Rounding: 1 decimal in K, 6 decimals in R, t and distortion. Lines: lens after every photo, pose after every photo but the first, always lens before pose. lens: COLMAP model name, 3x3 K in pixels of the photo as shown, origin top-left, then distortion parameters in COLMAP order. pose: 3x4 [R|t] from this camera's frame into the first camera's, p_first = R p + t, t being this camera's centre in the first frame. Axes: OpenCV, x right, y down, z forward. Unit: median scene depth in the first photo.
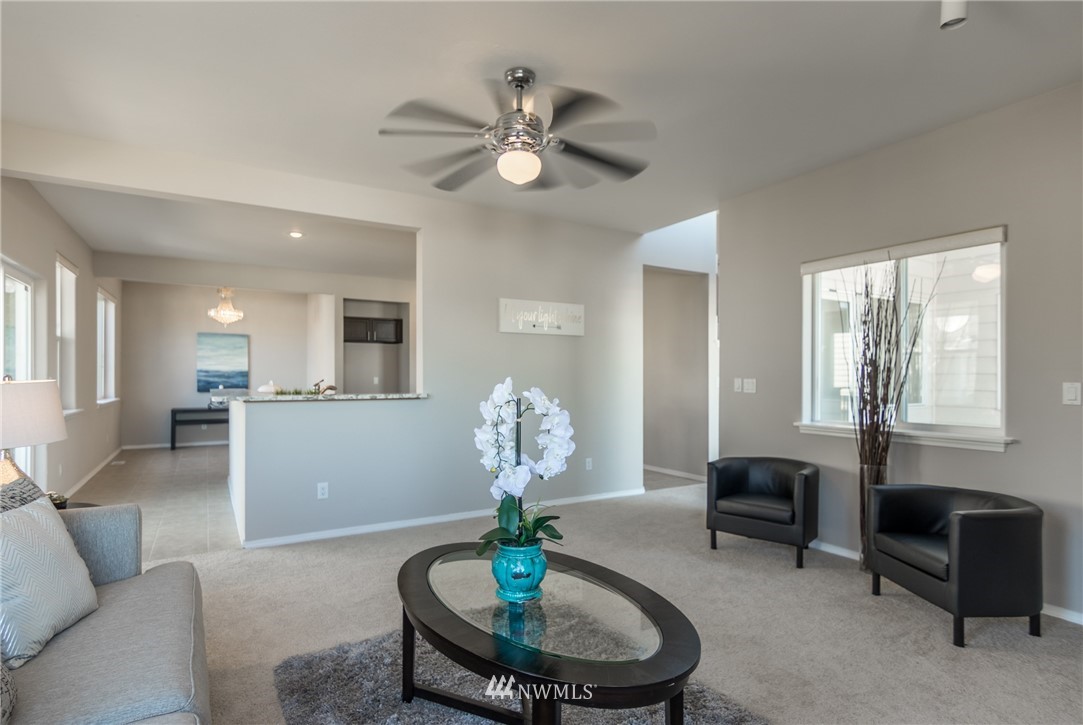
lens RADIAL K [[559.1, 0, 540.4], [0, 559.1, 372.0], [0, 0, 1]] dist [-0.002278, 0.004031]
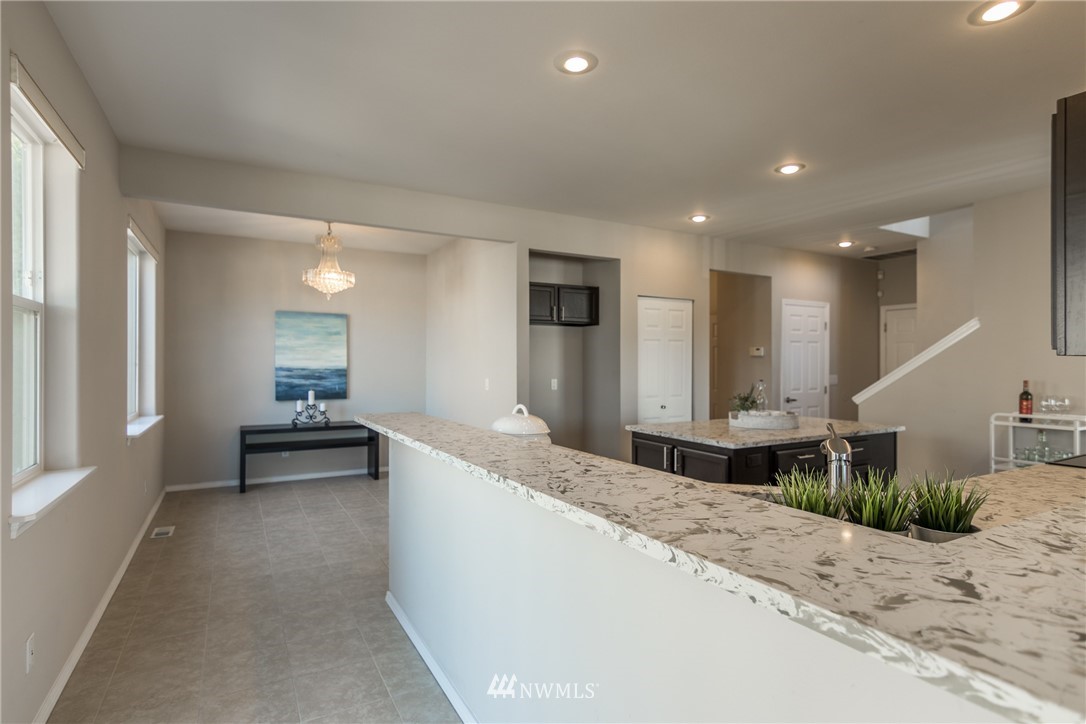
lens RADIAL K [[560.6, 0, 543.3], [0, 560.6, 361.1], [0, 0, 1]] dist [-0.002278, 0.004031]
pose [[0.999427, -0.000833, -0.033849, -0.283179], [0.000935, 0.999995, 0.002986, -0.013079], [0.033846, -0.003016, 0.999423, 0.358669]]
